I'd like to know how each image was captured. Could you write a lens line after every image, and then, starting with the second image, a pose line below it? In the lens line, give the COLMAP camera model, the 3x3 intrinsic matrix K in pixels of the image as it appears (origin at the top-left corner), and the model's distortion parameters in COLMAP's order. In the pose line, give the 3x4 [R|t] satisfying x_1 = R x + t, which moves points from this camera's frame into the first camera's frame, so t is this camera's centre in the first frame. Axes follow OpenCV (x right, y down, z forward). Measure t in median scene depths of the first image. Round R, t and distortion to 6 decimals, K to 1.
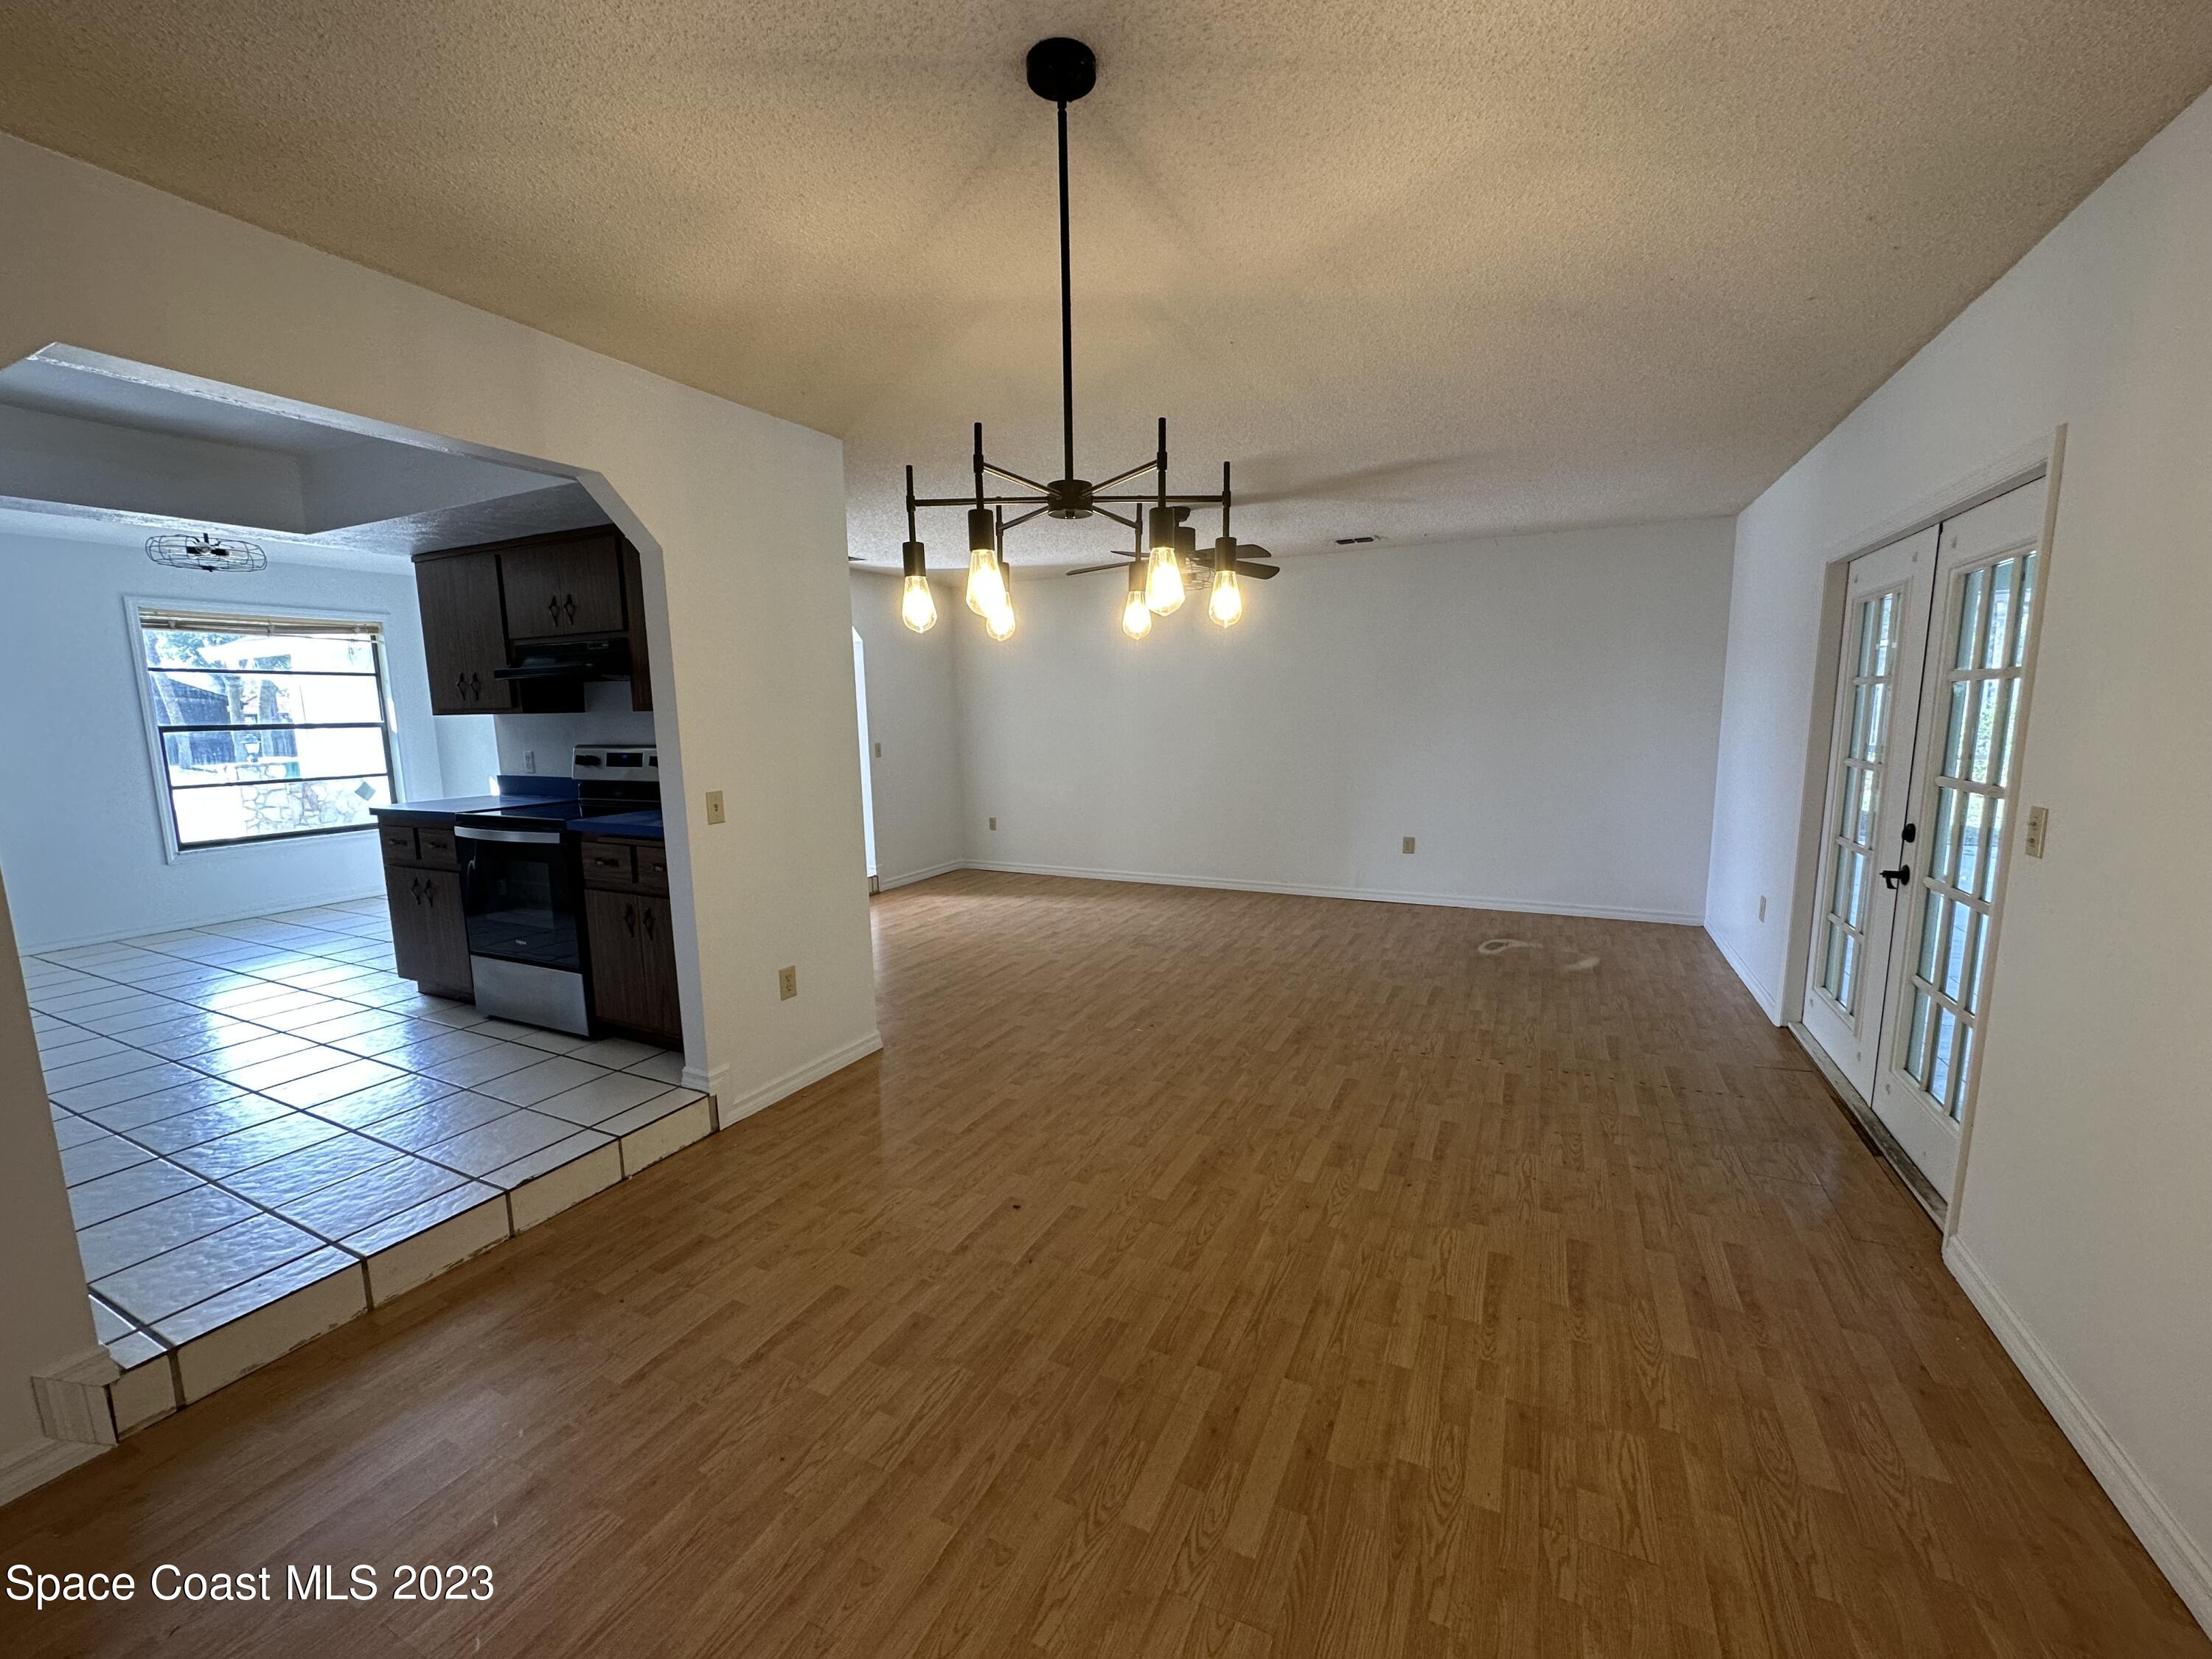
lens RADIAL K [[876.1, 0, 1105.9], [0, 876.1, 832.5], [0, 0, 1]] dist [0.001454, 0.000034]
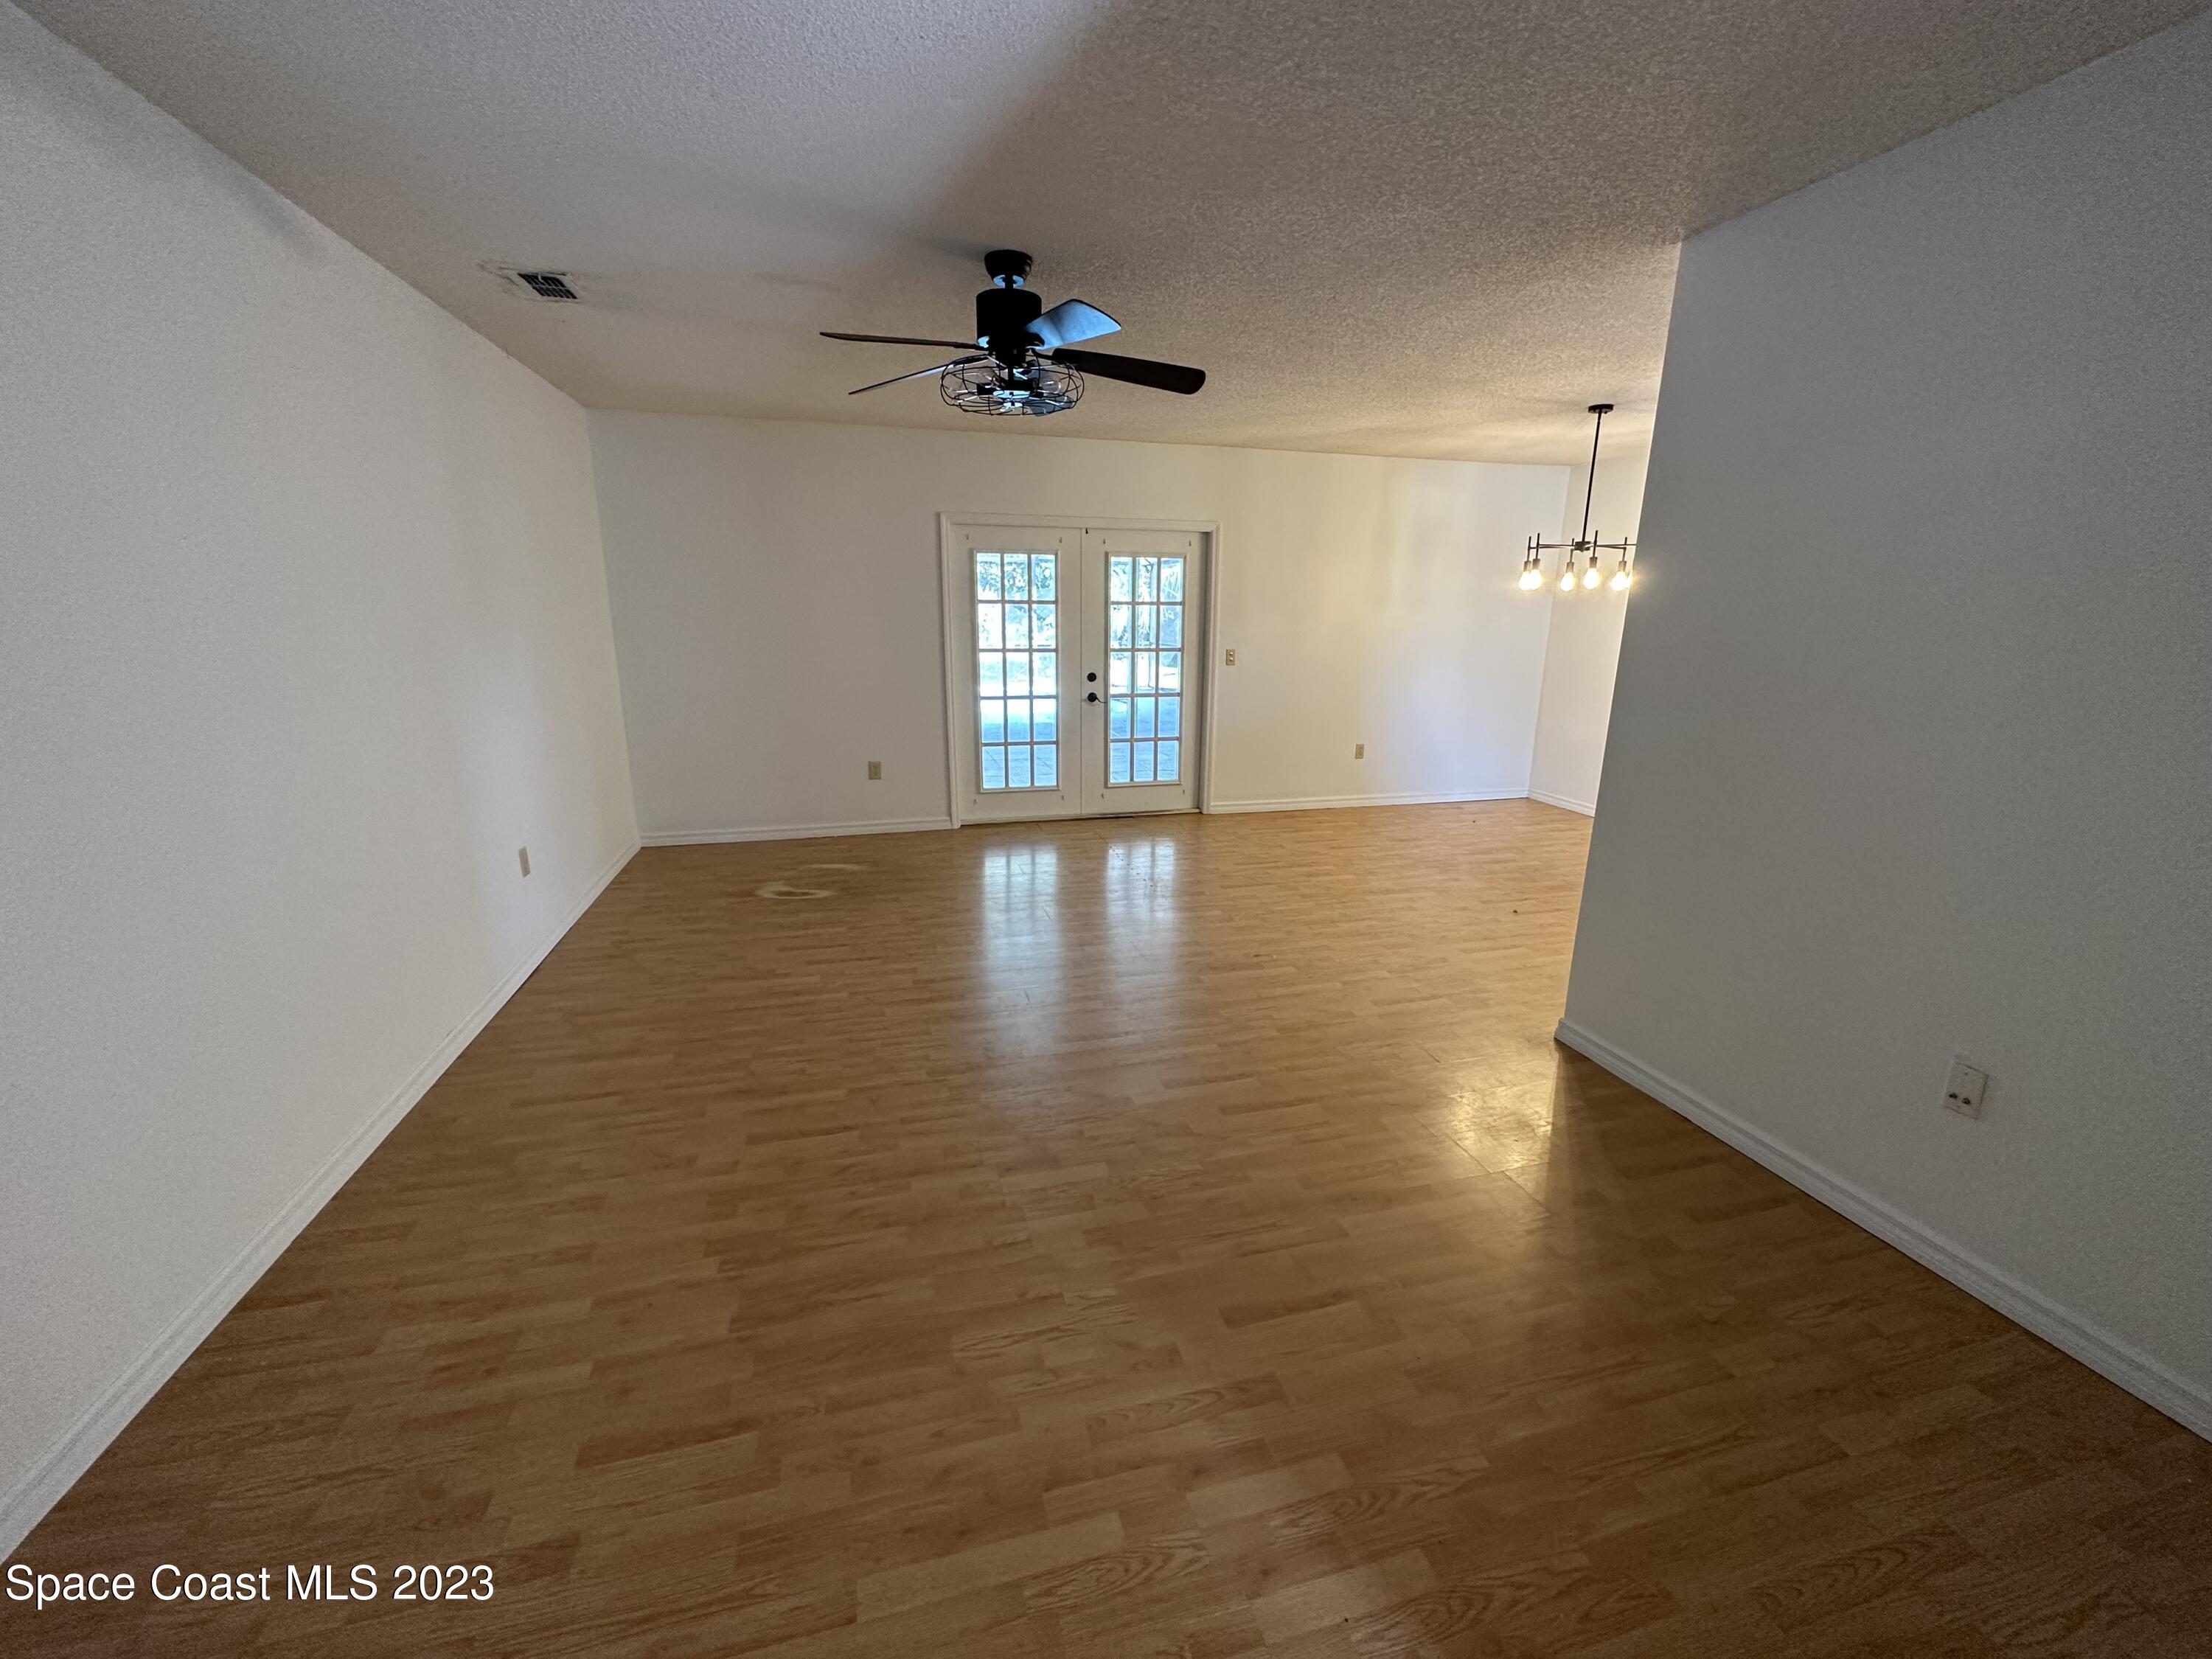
lens RADIAL K [[876.1, 0, 1106.2], [0, 876.1, 832.4], [0, 0, 1]] dist [0.001454, 0.000034]
pose [[-0.653655, -0.179547, 0.735185, -0.492419], [0.109896, 0.938633, 0.326942, -0.224828], [-0.748771, 0.294501, -0.593811, 1.558666]]
